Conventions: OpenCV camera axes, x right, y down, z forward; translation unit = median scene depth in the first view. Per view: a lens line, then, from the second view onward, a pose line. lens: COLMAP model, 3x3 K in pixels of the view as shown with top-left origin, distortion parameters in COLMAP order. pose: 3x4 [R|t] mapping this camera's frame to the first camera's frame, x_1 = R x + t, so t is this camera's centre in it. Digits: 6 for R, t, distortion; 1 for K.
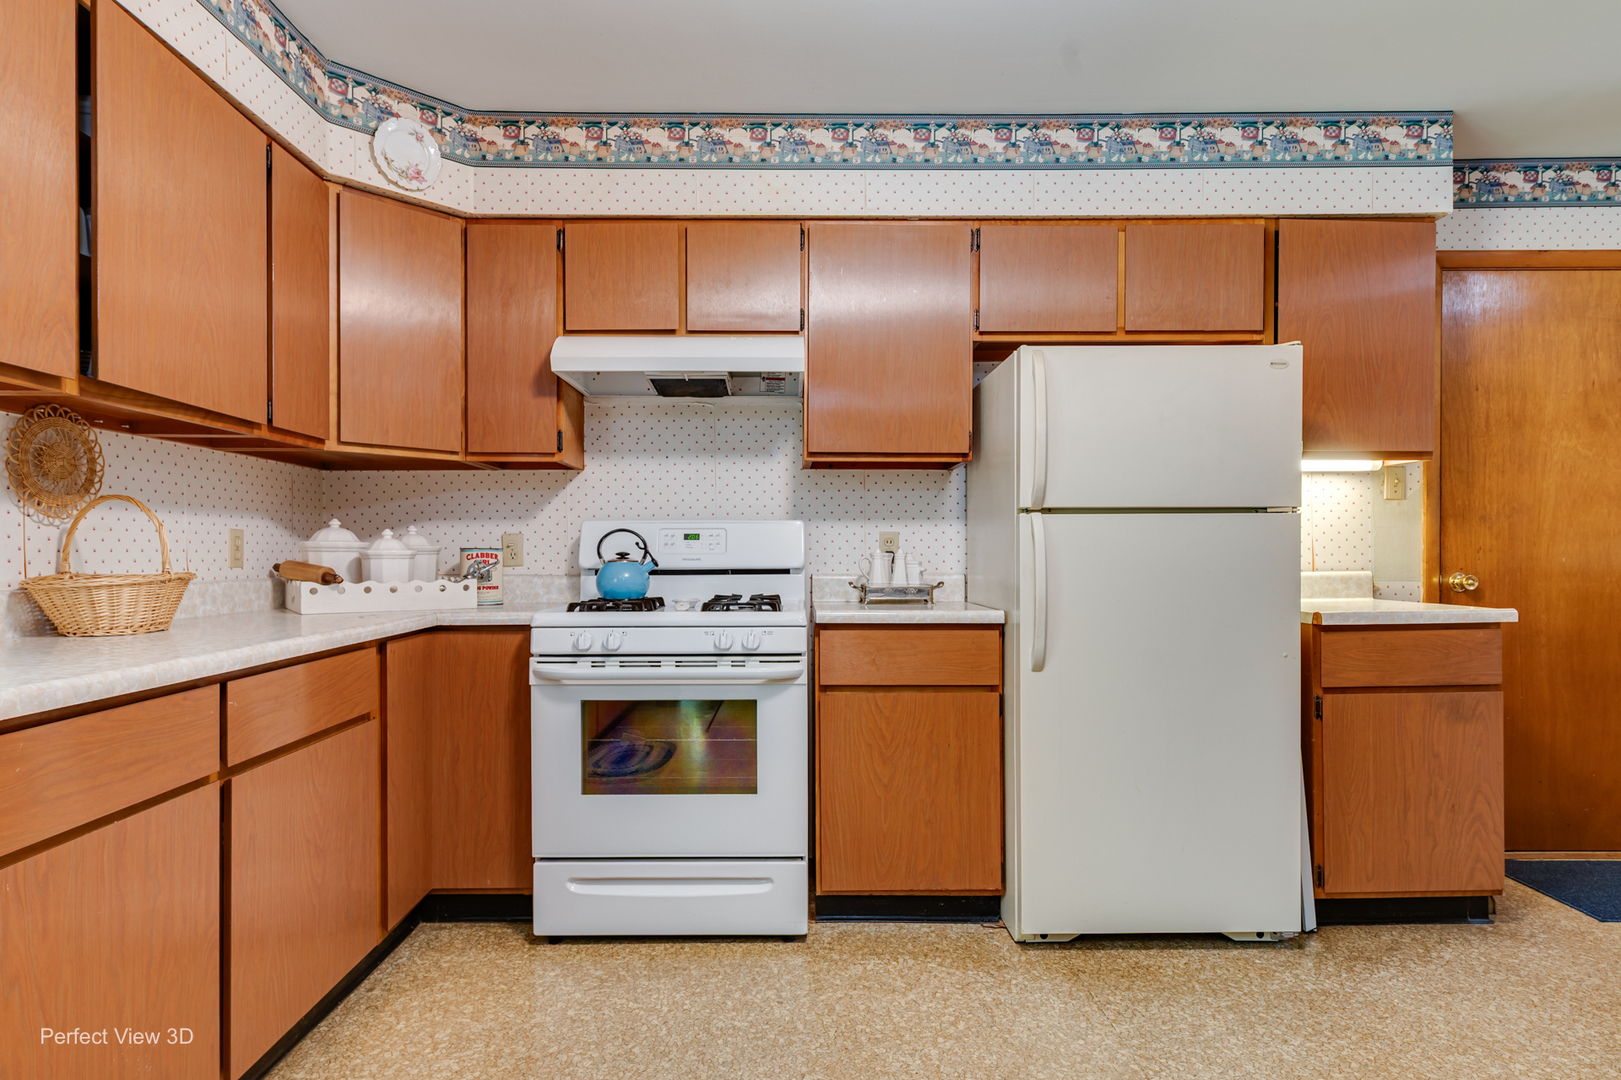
lens RADIAL K [[946.2, 0, 808.8], [0, 946.2, 560.6], [0, 0, 1]] dist [0.019308, -0.000509]
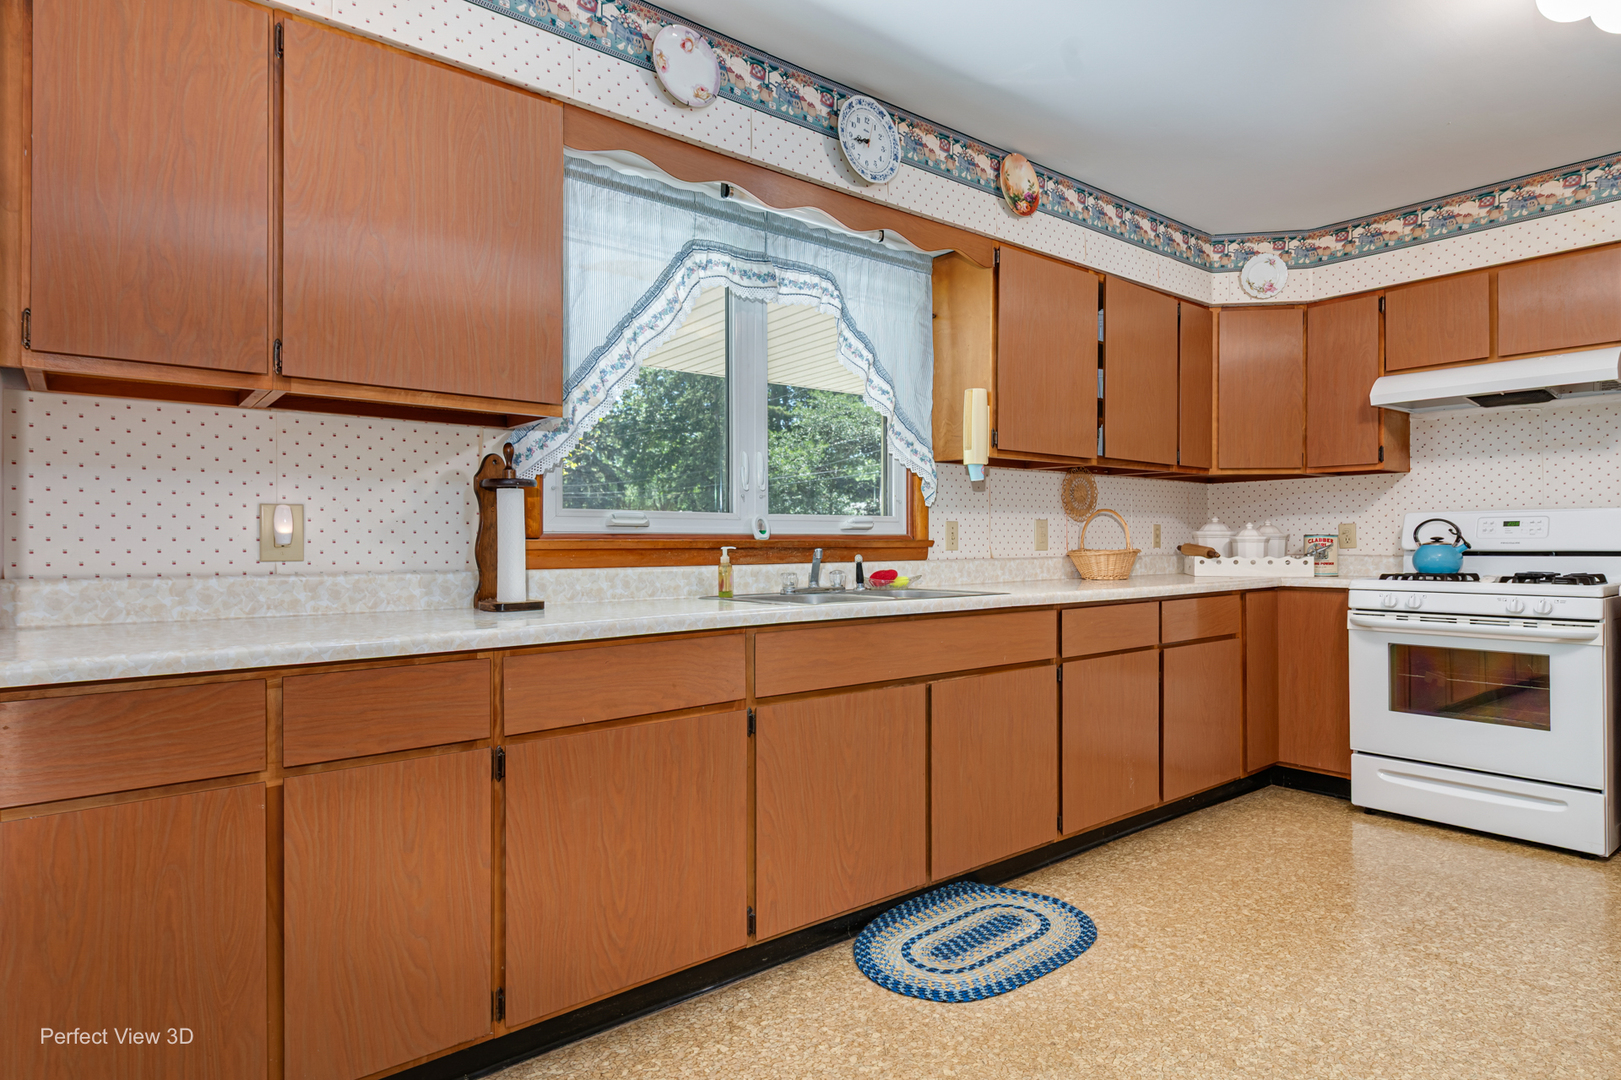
lens RADIAL K [[846.3, 0, 807.0], [0, 846.3, 543.5], [0, 0, 1]] dist [0.001050, -0.001899]
pose [[0.609734, 0.000040, -0.792606, 0.201619], [-0.003132, 0.999992, -0.002359, 0.005644], [0.792600, 0.003921, 0.609730, -0.393523]]
